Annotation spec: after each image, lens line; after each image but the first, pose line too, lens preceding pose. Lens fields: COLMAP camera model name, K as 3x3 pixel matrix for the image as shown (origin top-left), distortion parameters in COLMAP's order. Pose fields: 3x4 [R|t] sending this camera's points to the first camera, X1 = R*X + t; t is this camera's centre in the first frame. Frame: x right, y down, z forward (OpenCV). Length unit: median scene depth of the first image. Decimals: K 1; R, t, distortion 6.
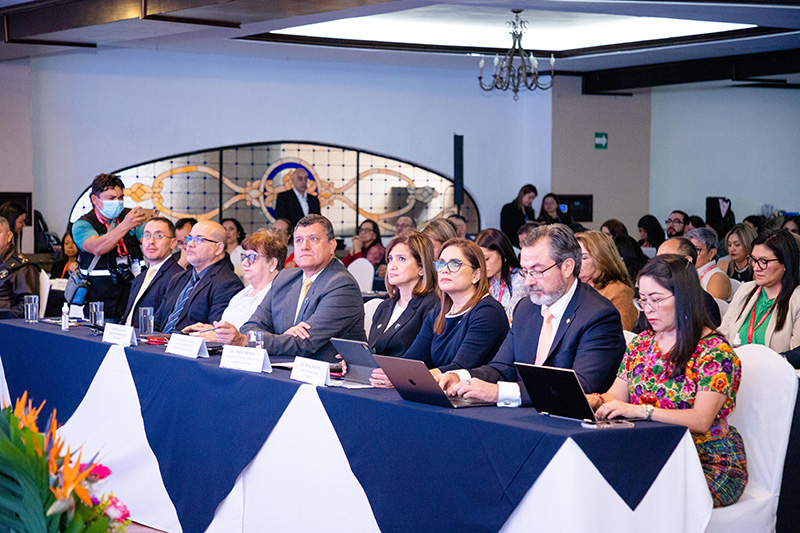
lens RADIAL K [[1715.5, 0, 398.7], [0, 1715.5, 267.9], [0, 0, 1]] dist [0.321089, 0.000000]
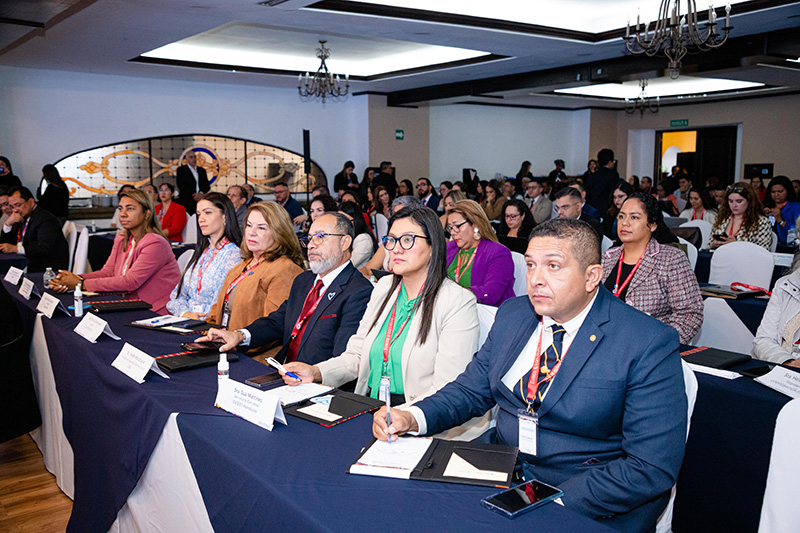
lens RADIAL K [[792.2, 0, 402.1], [0, 792.2, 266.2], [0, 0, 1]] dist [0.004763, 0.000000]
pose [[0.997535, -0.015616, 0.068415, 0.071269], [0.010226, 0.996866, 0.078440, -0.007853], [-0.069425, -0.077547, 0.994569, 0.250662]]
